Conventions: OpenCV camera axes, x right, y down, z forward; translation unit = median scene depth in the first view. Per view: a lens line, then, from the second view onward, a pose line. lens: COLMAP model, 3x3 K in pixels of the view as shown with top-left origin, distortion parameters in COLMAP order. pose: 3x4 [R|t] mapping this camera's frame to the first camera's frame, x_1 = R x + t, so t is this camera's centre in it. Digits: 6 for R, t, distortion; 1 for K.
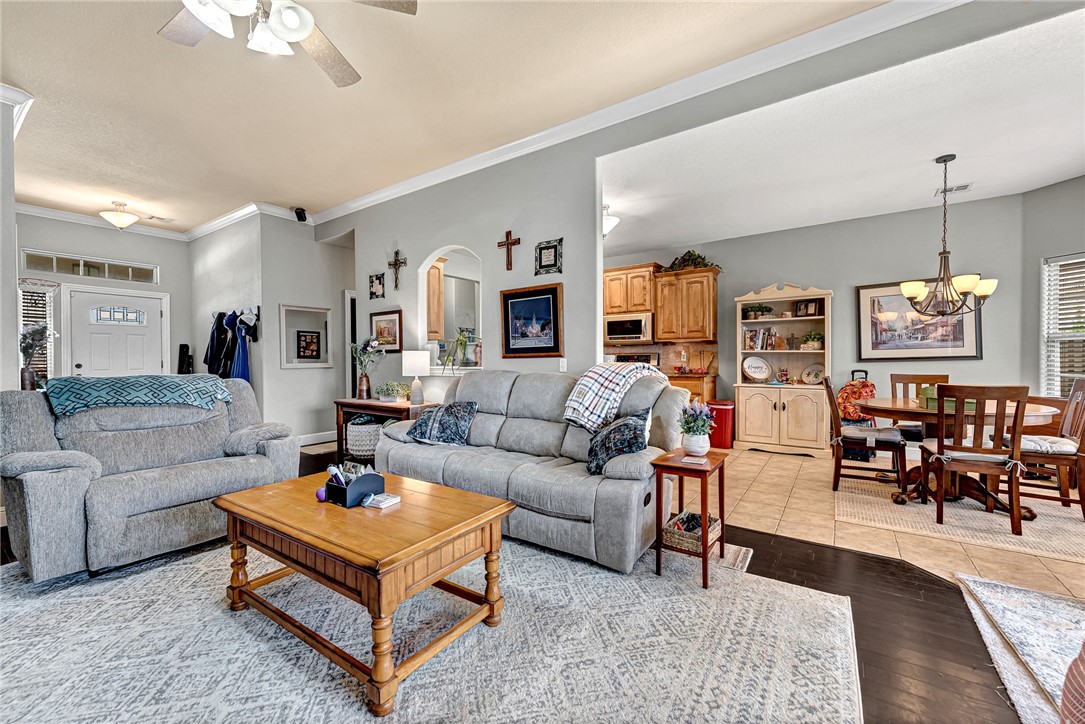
lens RADIAL K [[432.1, 0, 543.1], [0, 432.1, 366.5], [0, 0, 1]] dist [0.002438, -0.000466]
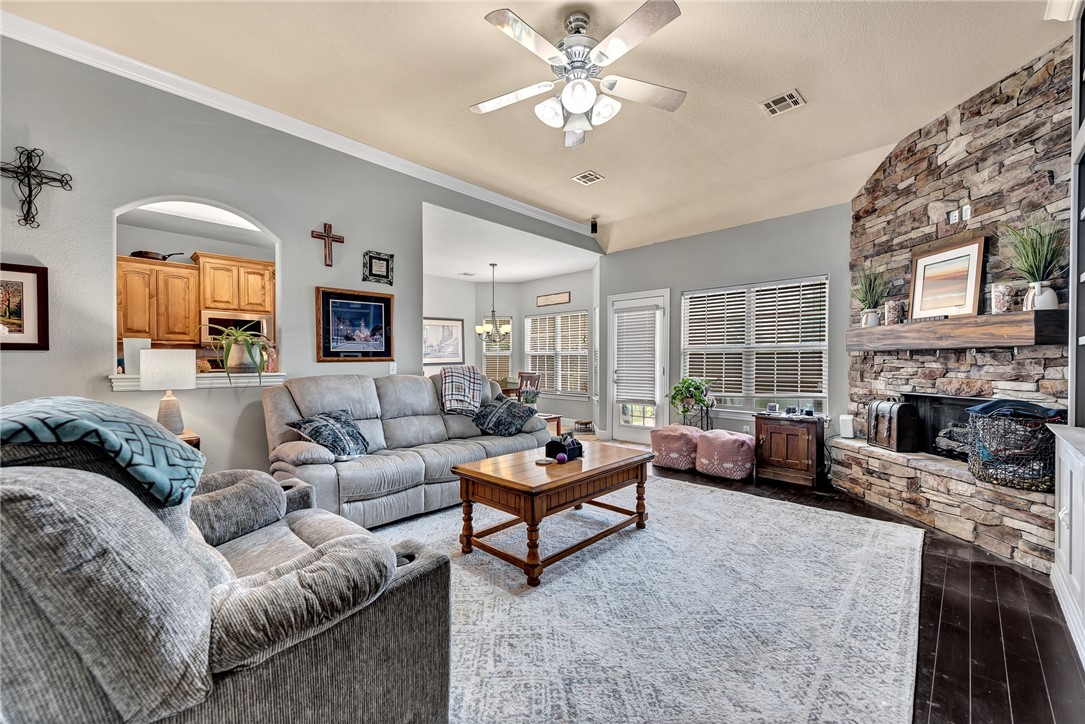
lens RADIAL K [[432.1, 0, 543.1], [0, 432.1, 366.5], [0, 0, 1]] dist [0.002438, -0.000466]
pose [[0.167773, -0.003494, 0.985820, -0.793274], [0.019841, 0.999803, 0.000166, -0.000421], [-0.985626, 0.019532, 0.167809, 0.346285]]
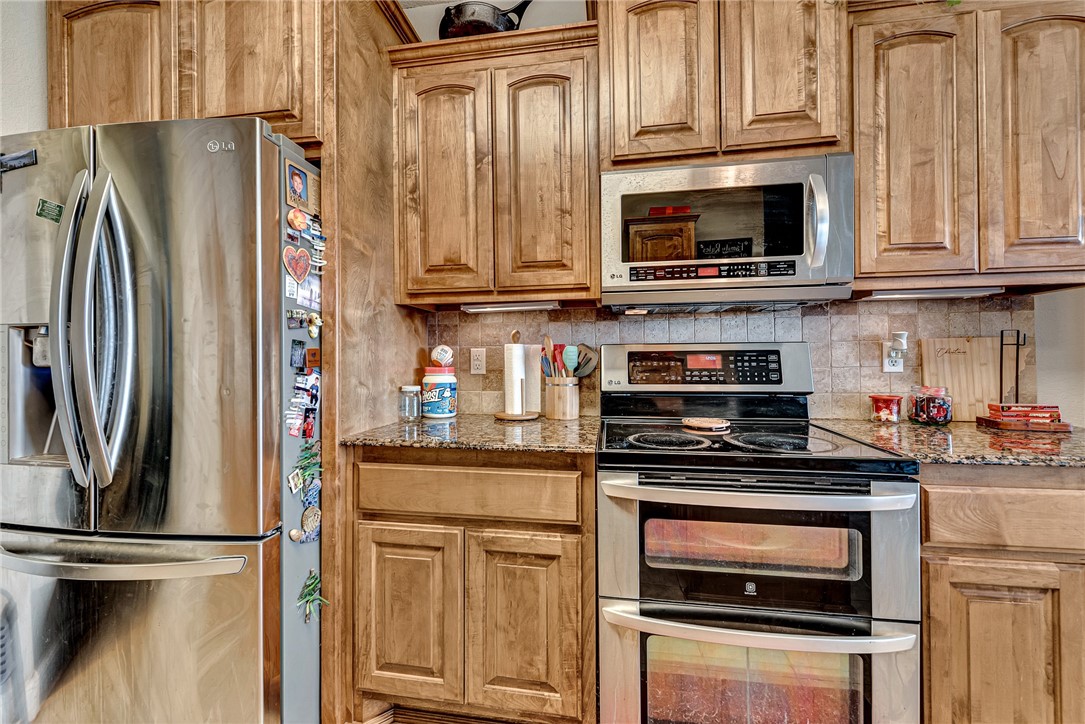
lens RADIAL K [[430.3, 0, 541.2], [0, 430.3, 360.6], [0, 0, 1]] dist [0.005159, -0.000109]
pose [[0.907269, -0.002216, 0.420546, 0.026849], [0.010561, 0.999791, -0.017516, -0.024864], [-0.420419, 0.020334, 0.907102, 1.177816]]
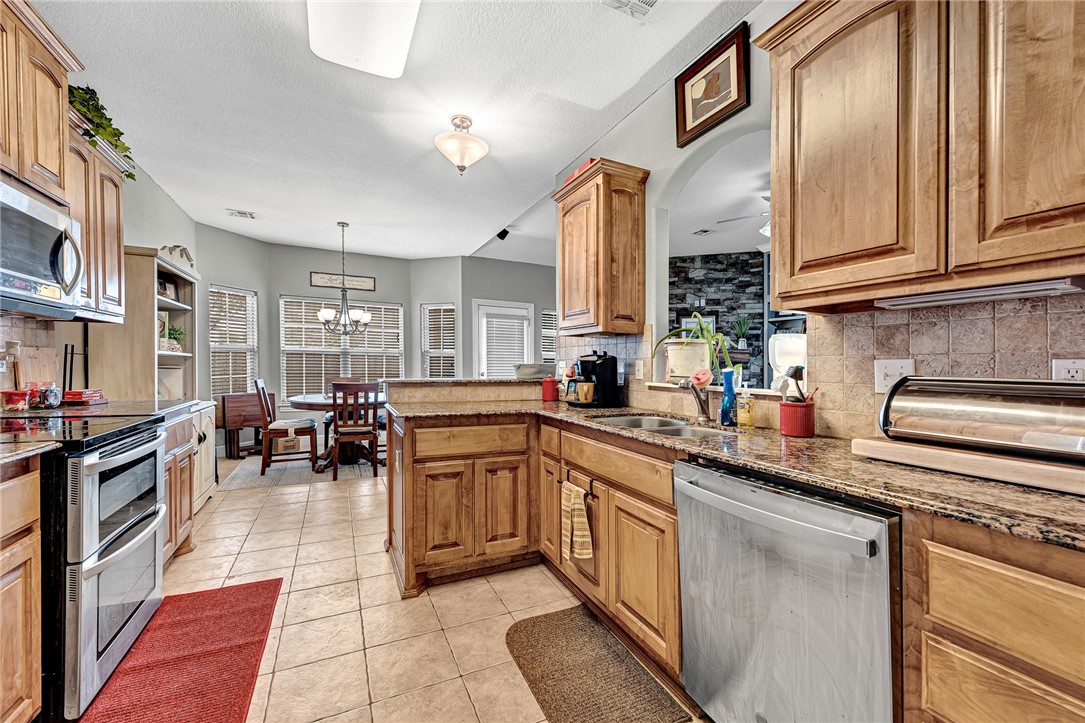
lens RADIAL K [[432.1, 0, 543.1], [0, 432.1, 366.0], [0, 0, 1]] dist [0.002438, -0.000466]
pose [[-0.869168, -0.006715, 0.494471, -0.267255], [0.003439, 0.999802, 0.019623, -0.032374], [-0.494505, 0.018756, -0.868973, 1.503076]]
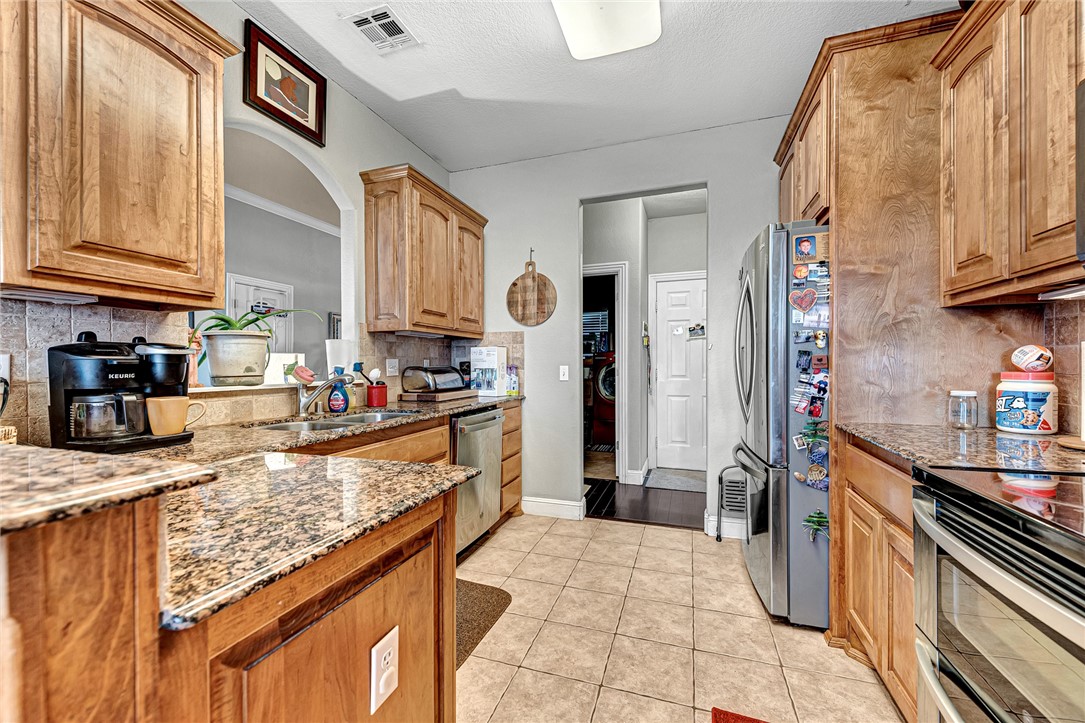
lens RADIAL K [[423.8, 0, 520.6], [0, 423.8, 360.5], [0, 0, 1]] dist [-0.000026, -0.000100]
pose [[0.223679, -0.005227, -0.974649, 0.342230], [-0.017740, 0.999798, -0.009433, -0.025764], [0.974501, 0.019400, 0.223541, 1.133165]]
